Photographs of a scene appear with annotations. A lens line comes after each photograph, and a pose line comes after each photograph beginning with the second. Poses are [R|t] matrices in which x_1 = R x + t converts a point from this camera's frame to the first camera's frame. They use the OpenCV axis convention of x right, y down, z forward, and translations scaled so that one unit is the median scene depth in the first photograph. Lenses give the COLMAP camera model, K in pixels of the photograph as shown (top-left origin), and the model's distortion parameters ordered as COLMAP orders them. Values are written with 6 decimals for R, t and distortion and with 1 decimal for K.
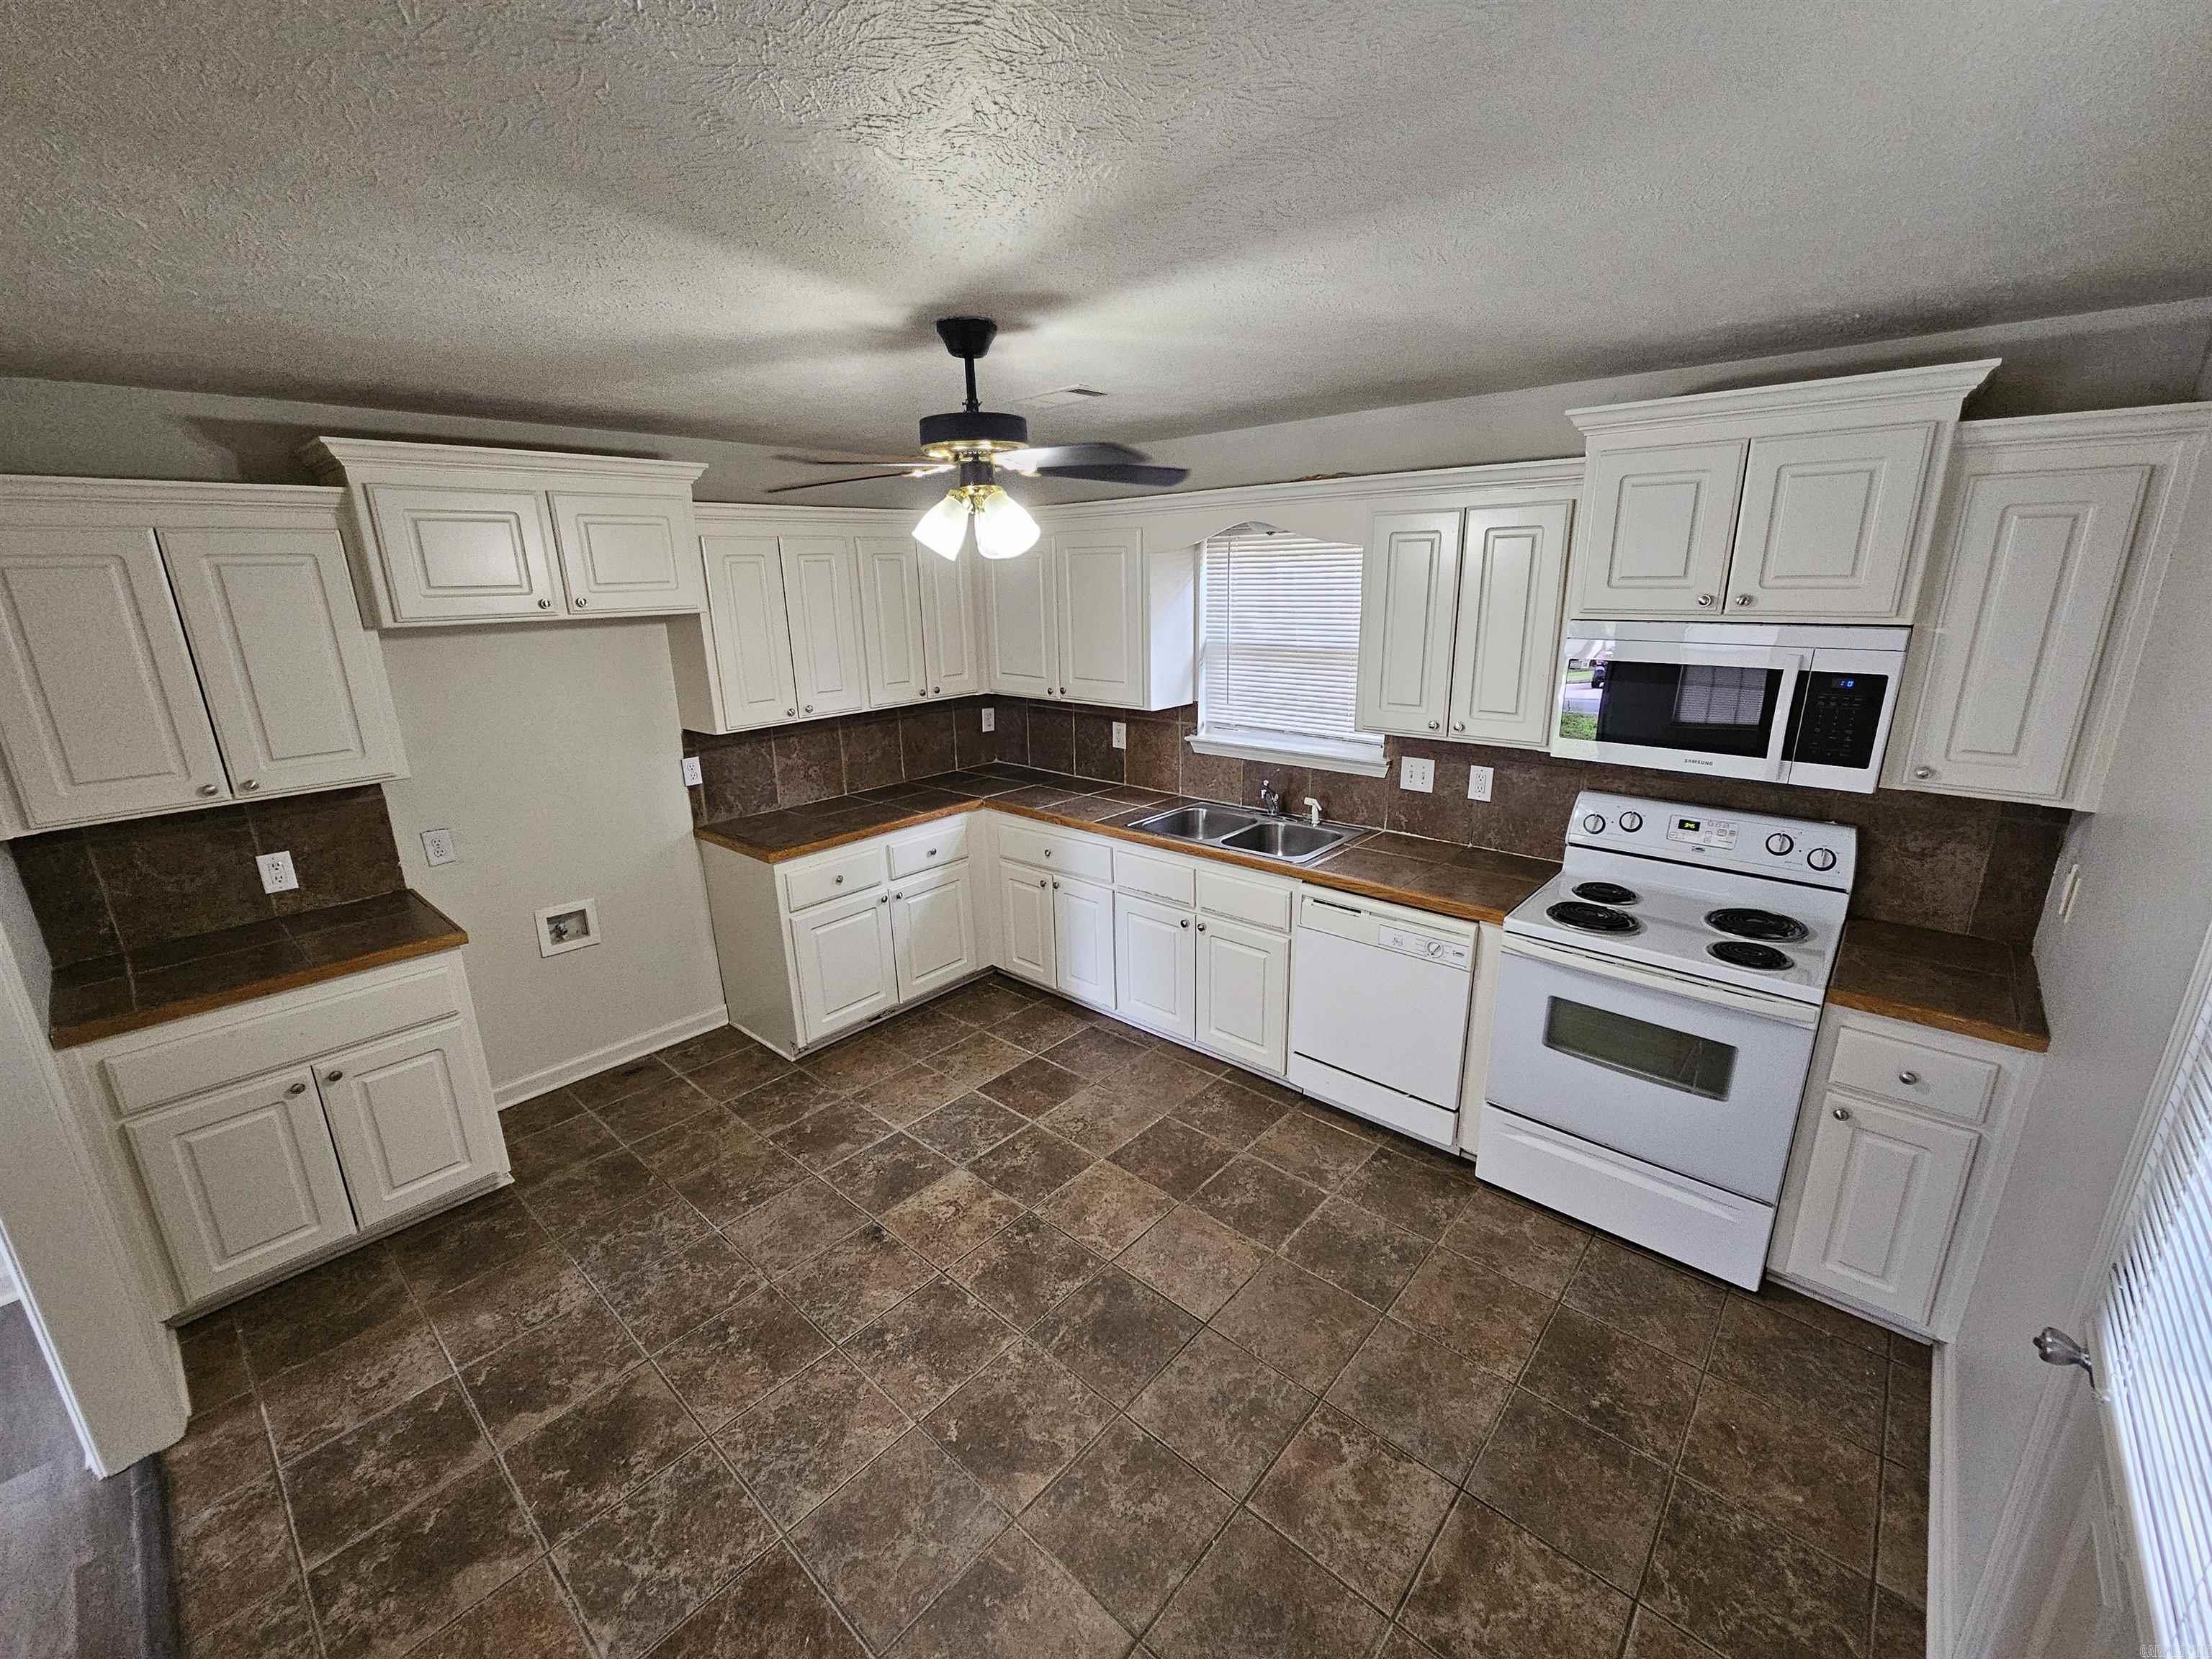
lens RADIAL K [[903.9, 0, 1114.6], [0, 903.9, 826.6], [0, 0, 1]] dist [0.002230, 0.001348]
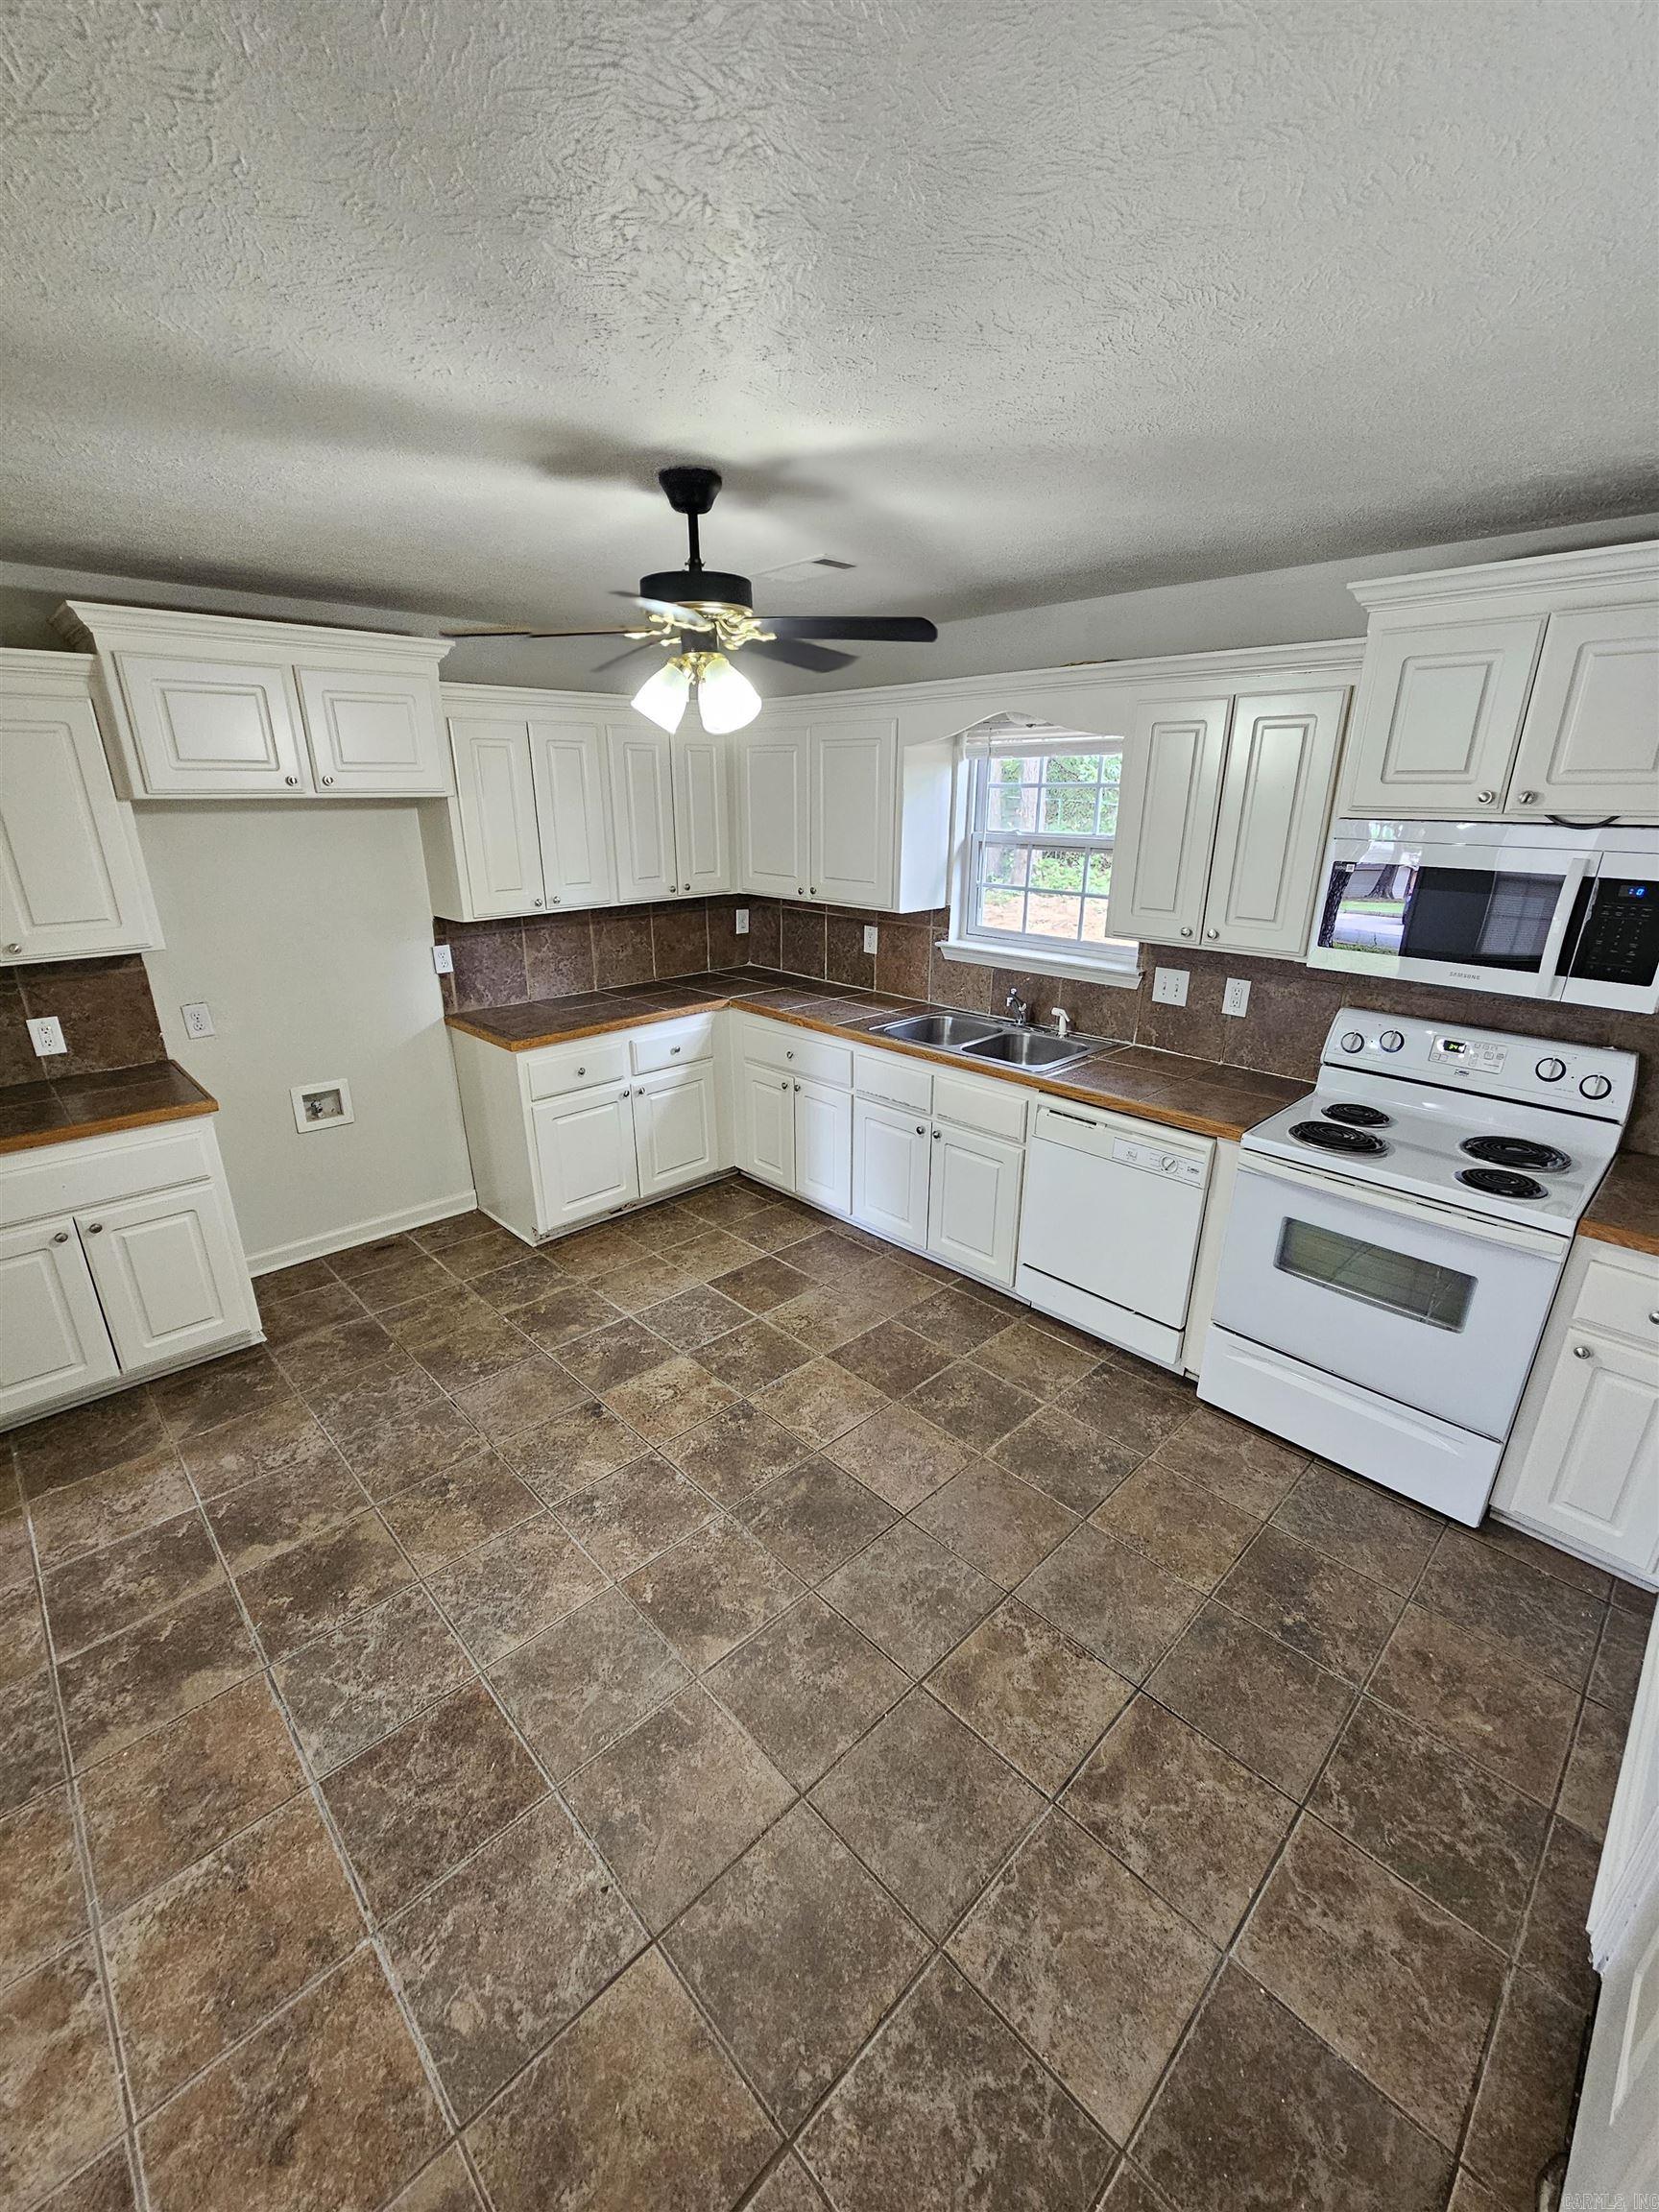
lens RADIAL K [[903.9, 0, 830.1], [0, 903.9, 1111.7], [0, 0, 1]] dist [0.002230, 0.001348]
pose [[0.996654, 0.046287, -0.067372, 0.053240], [-0.041444, 0.996573, 0.071591, 0.024084], [0.070455, -0.068559, 0.995156, 0.013641]]
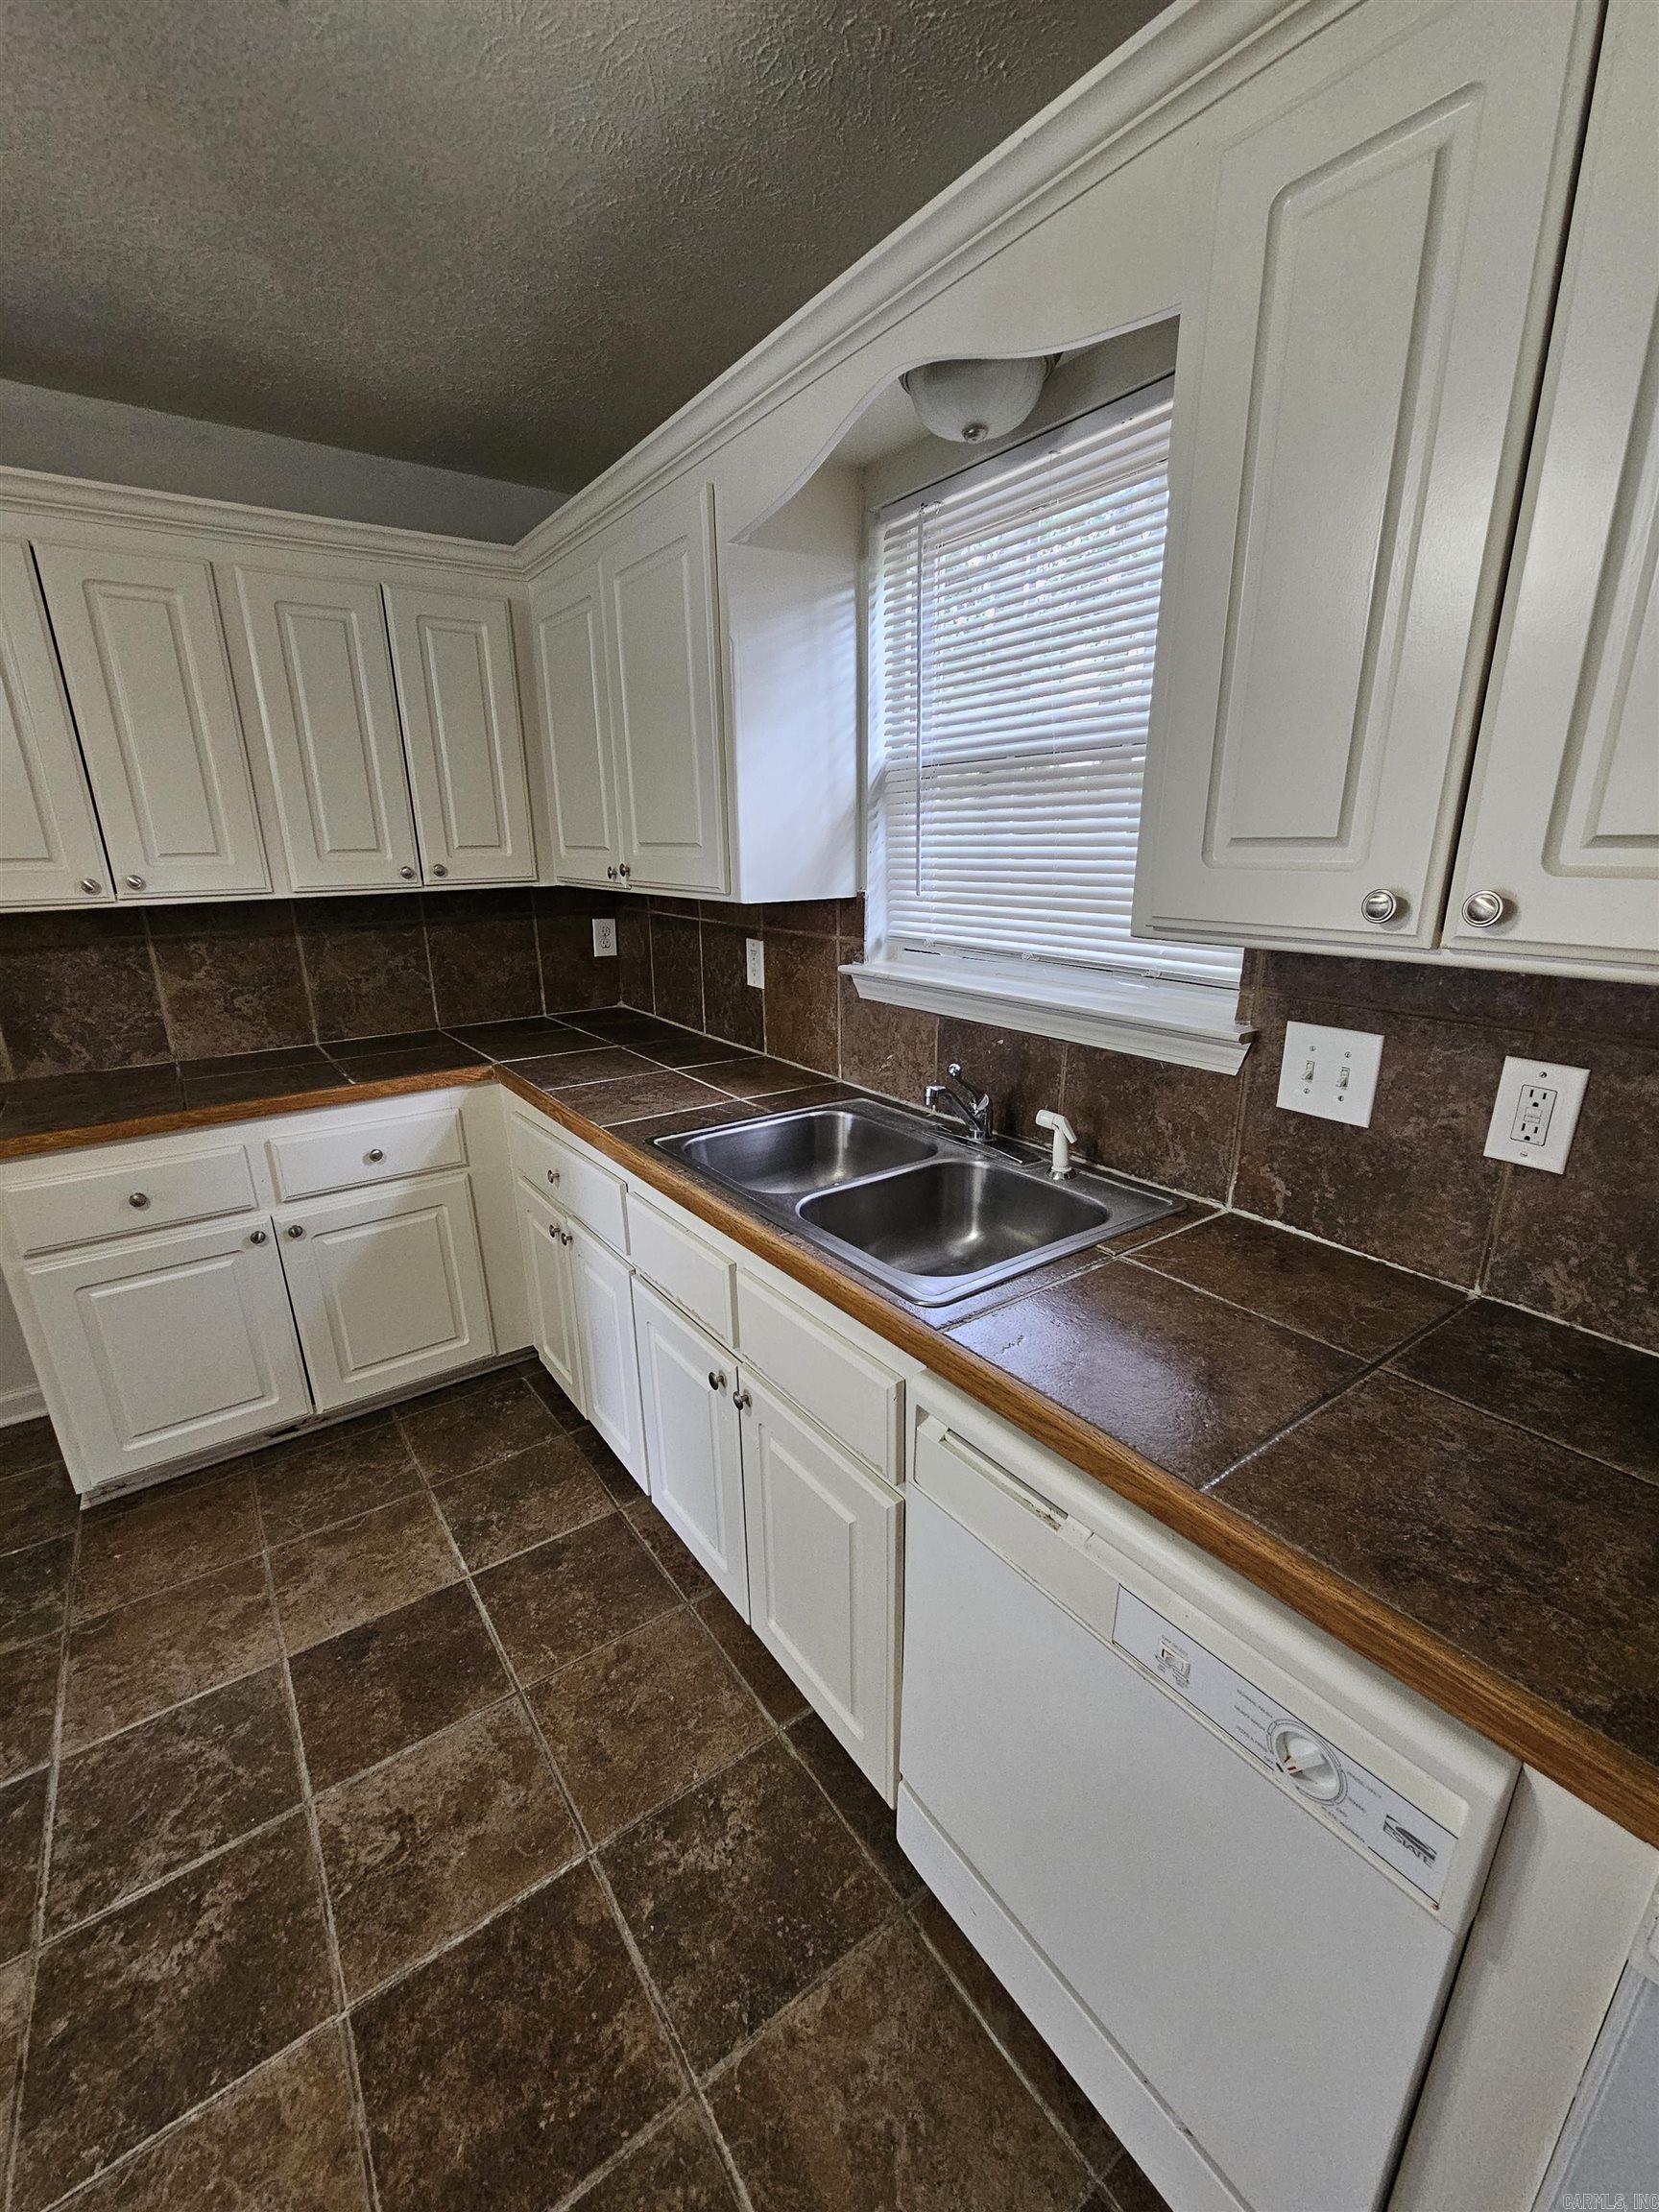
lens RADIAL K [[903.9, 0, 831.2], [0, 903.9, 1121.2], [0, 0, 1]] dist [0.002230, 0.001348]
pose [[0.974686, 0.073890, -0.211013, 0.255002], [-0.066773, 0.996939, 0.040668, -0.046305], [0.213372, -0.025549, 0.976637, 0.703030]]
